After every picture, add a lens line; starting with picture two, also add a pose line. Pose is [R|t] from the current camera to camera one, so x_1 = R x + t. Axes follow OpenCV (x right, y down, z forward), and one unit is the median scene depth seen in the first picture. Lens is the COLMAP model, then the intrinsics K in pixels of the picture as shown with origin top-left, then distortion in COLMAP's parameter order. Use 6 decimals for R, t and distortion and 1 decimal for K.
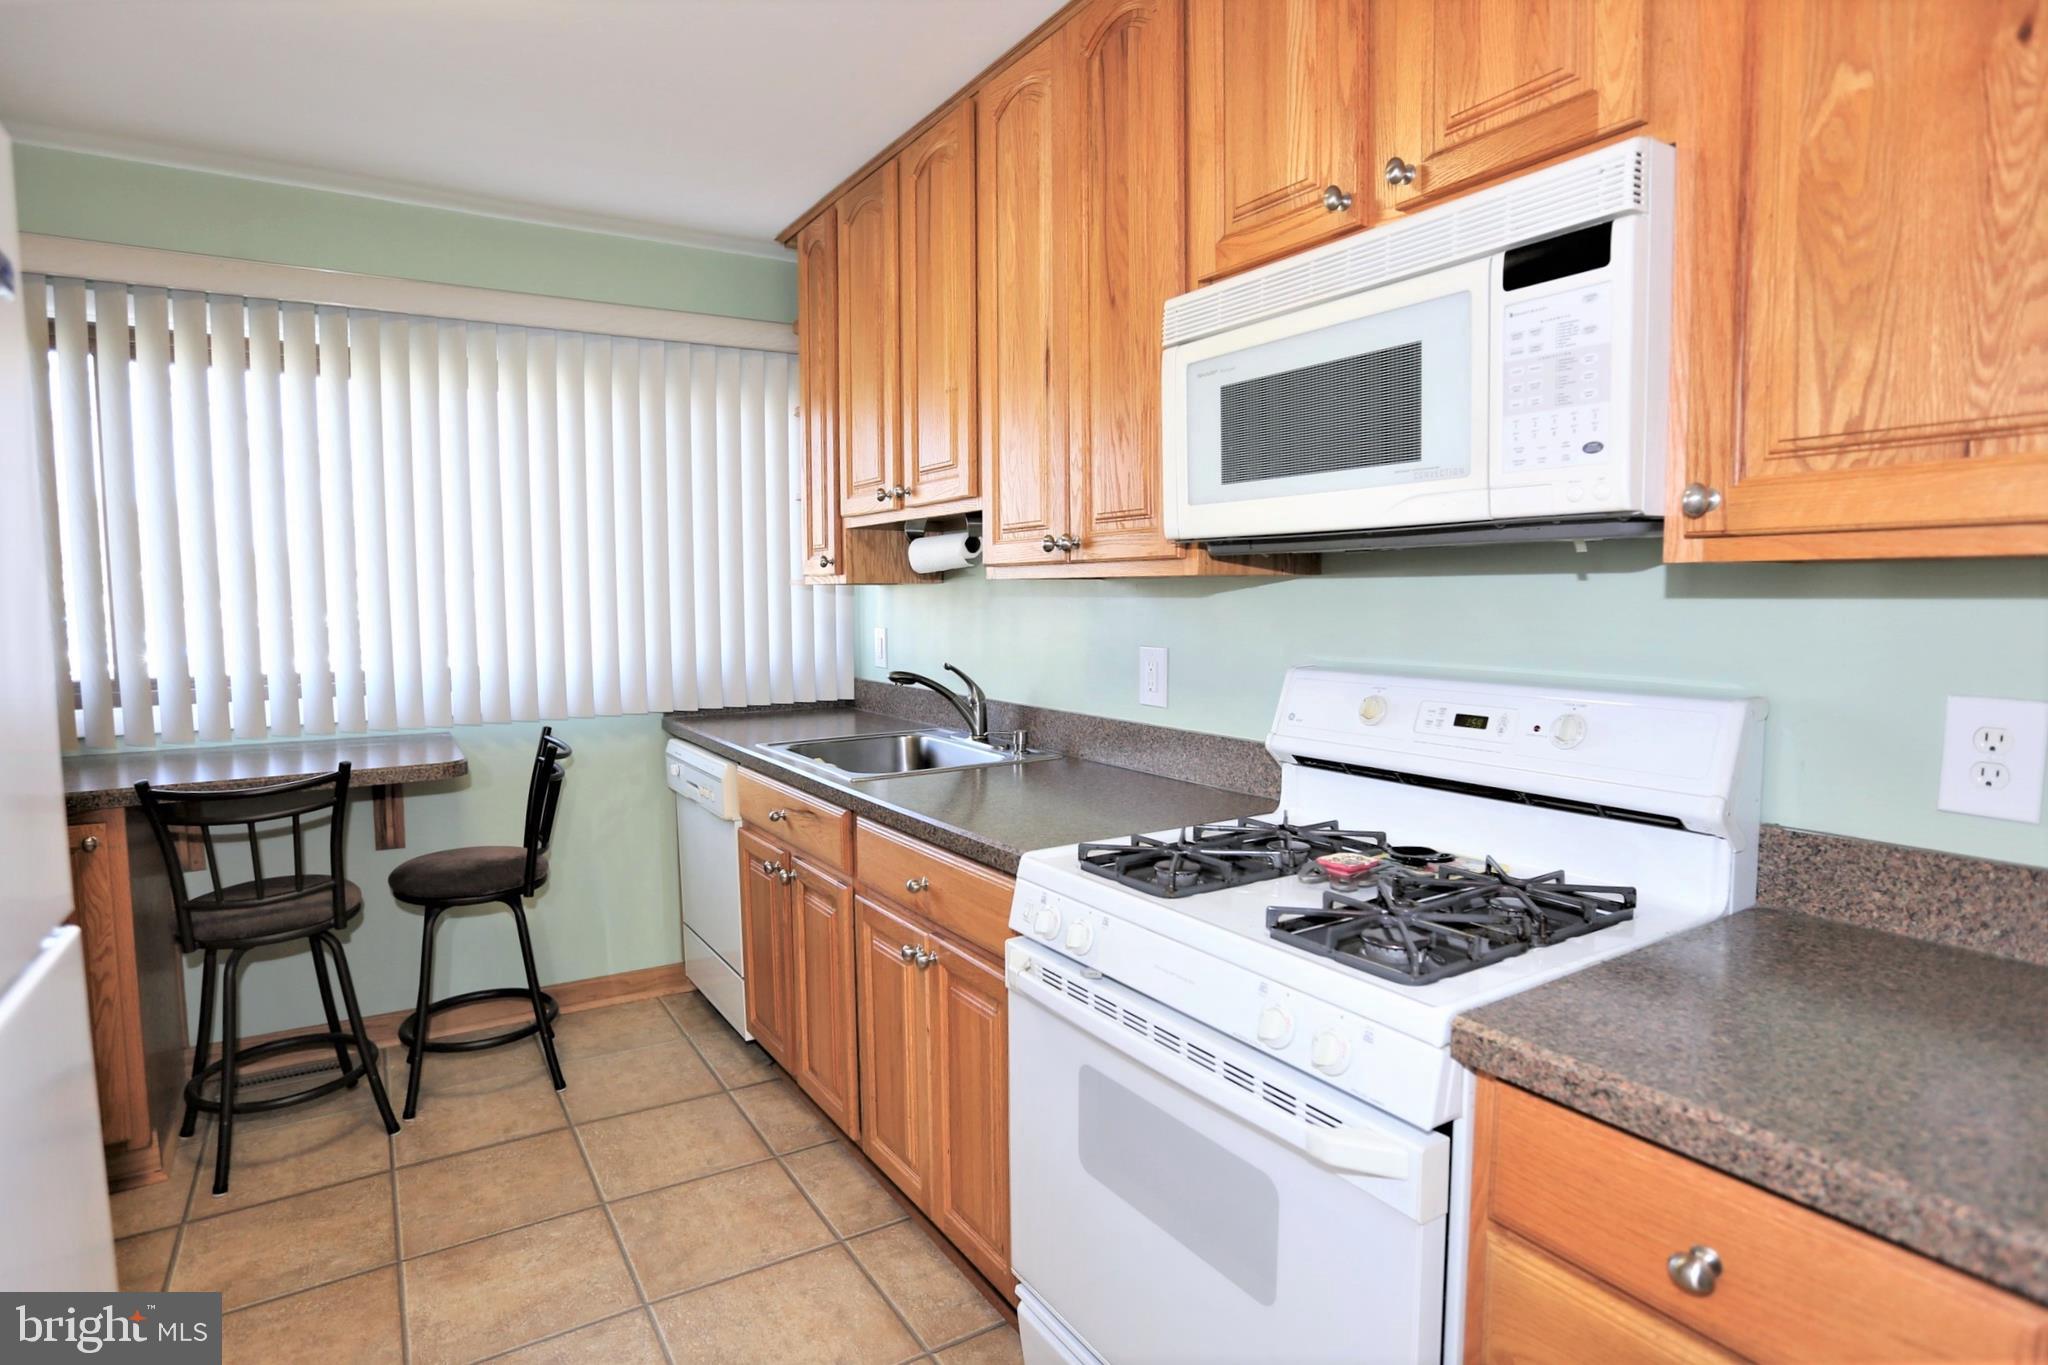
lens RADIAL K [[1083.5, 0, 1024.0], [0, 1083.5, 682.5], [0, 0, 1]] dist [0.001467, 0.000391]
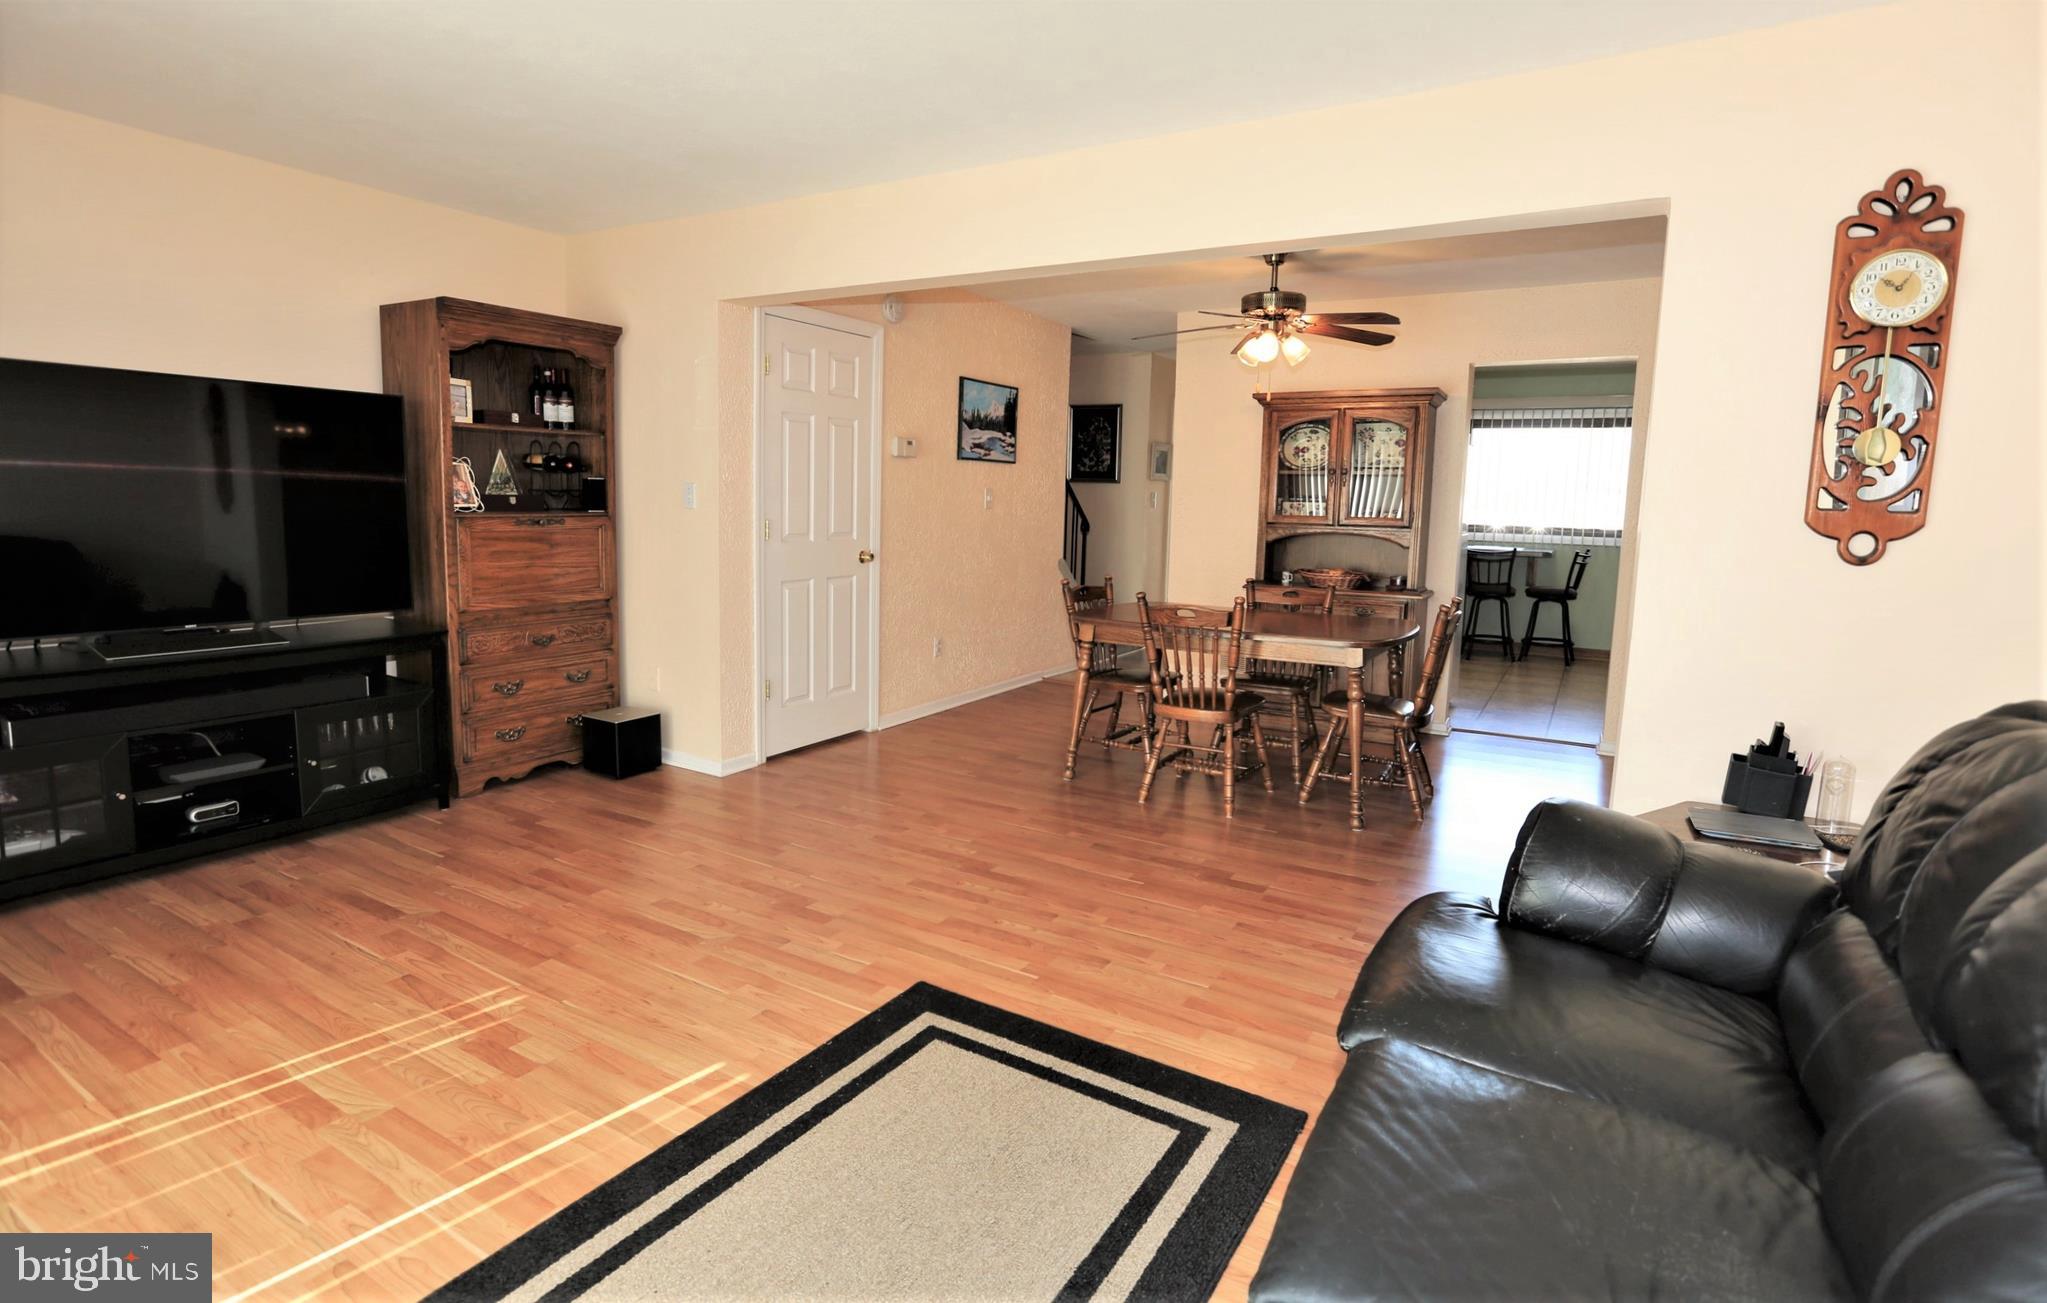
lens RADIAL K [[985.8, 0, 1023.5], [0, 985.8, 651.5], [0, 0, 1]] dist [-0.063788, 0.020005]
pose [[0.457958, 0.144554, -0.877142, 1.755108], [-0.101552, 0.988738, 0.109925, 0.281613], [0.883154, 0.038734, 0.467481, -2.255892]]
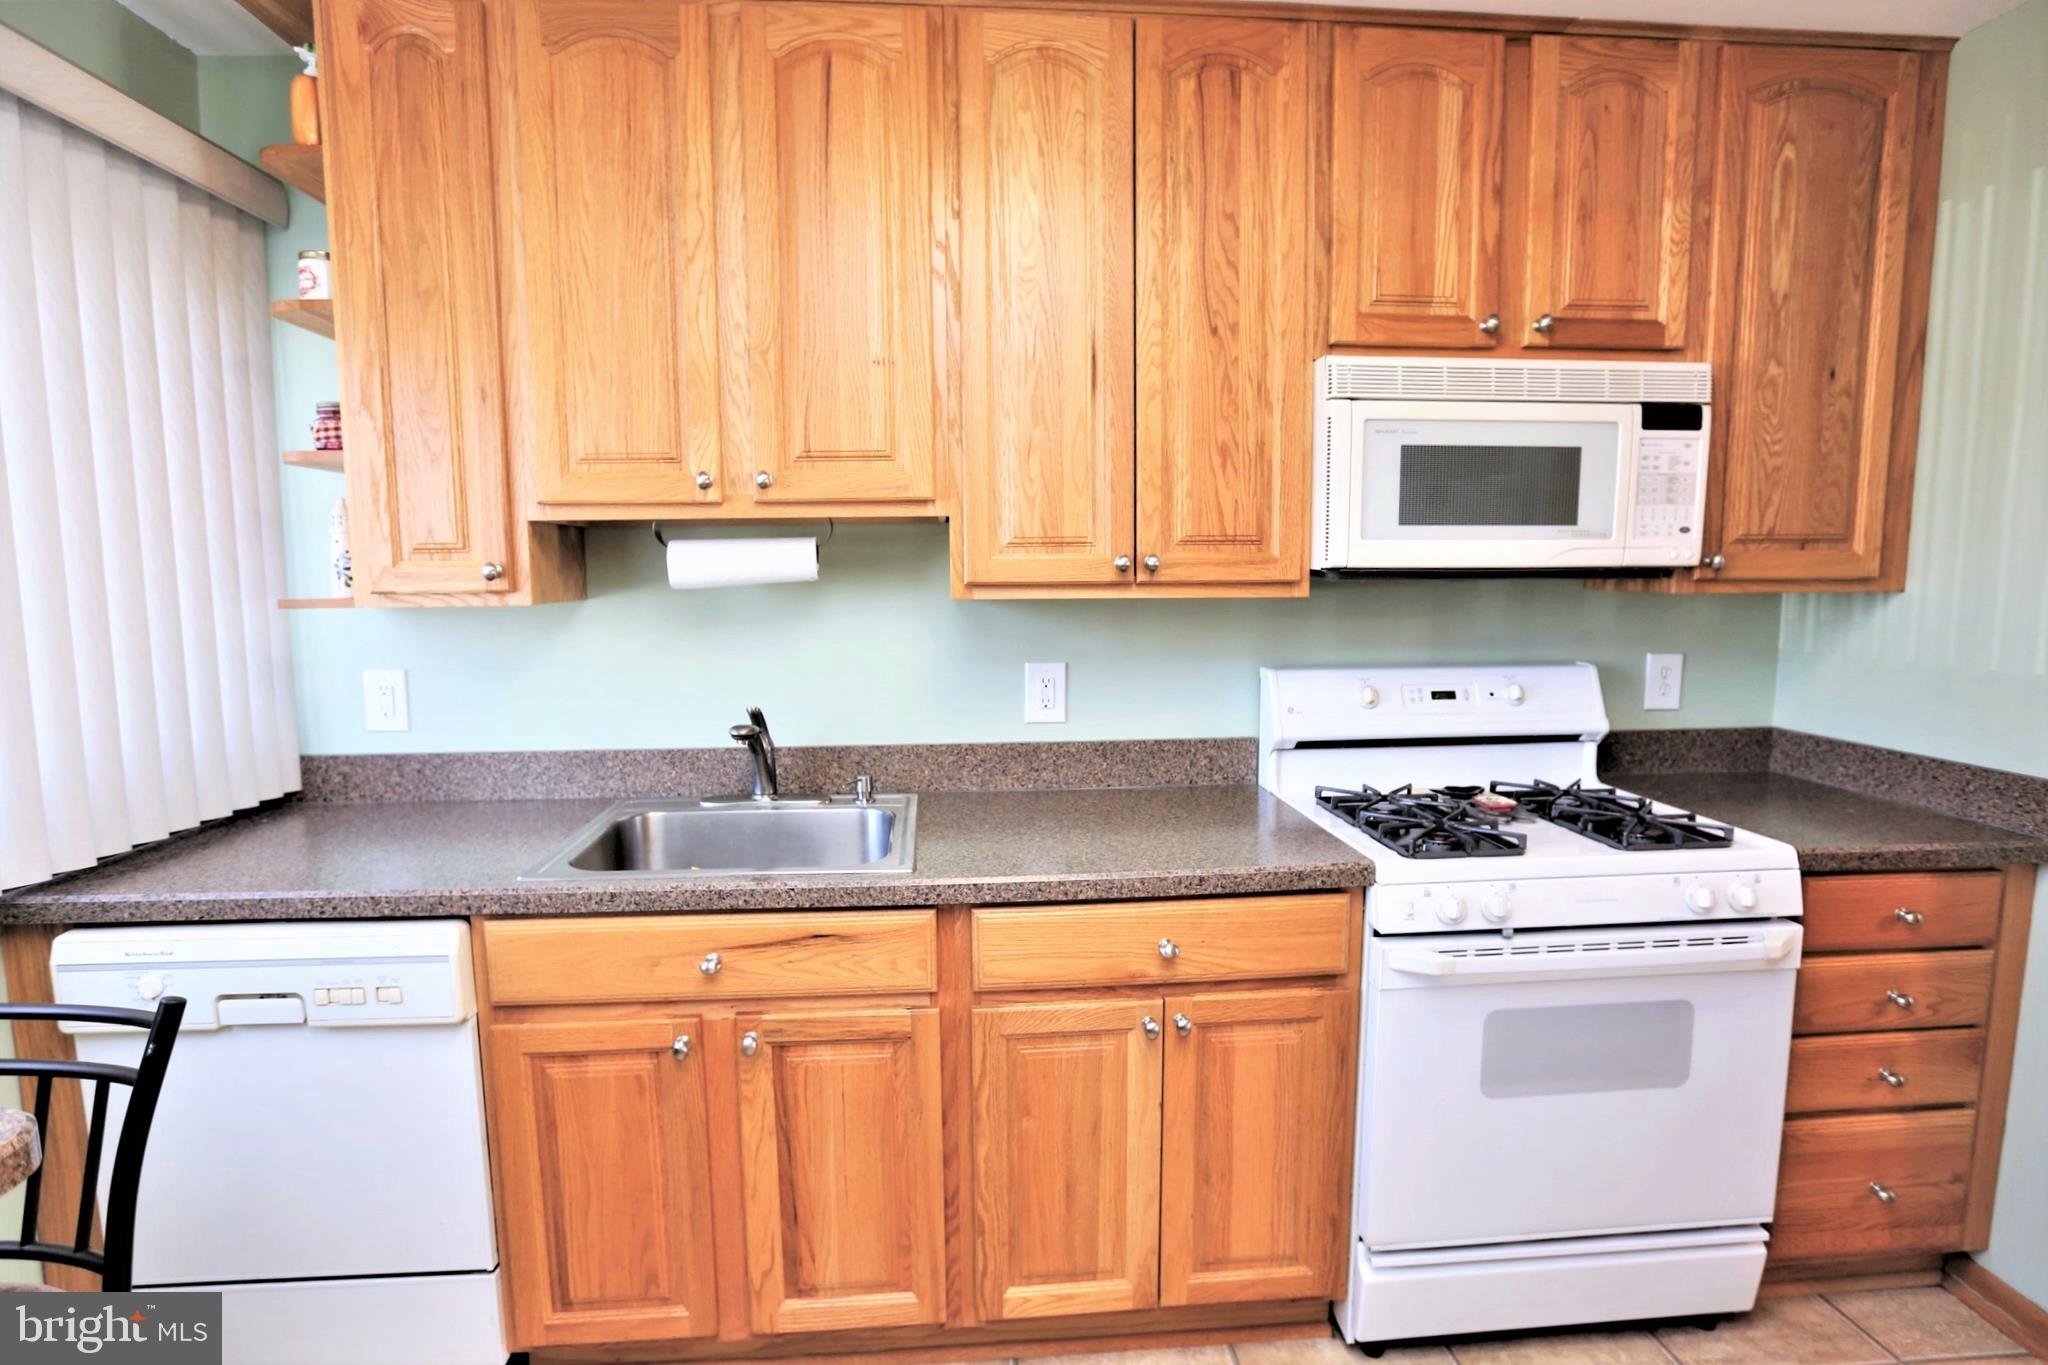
lens RADIAL K [[1128.0, 0, 1024.0], [0, 1128.0, 682.5], [0, 0, 1]] dist [-0.025361, 0.000636]
pose [[0.462513, -0.102633, 0.880652, -0.978876], [0.076171, 0.994205, 0.075862, -0.115568], [-0.883335, 0.031993, 0.467650, 0.674455]]
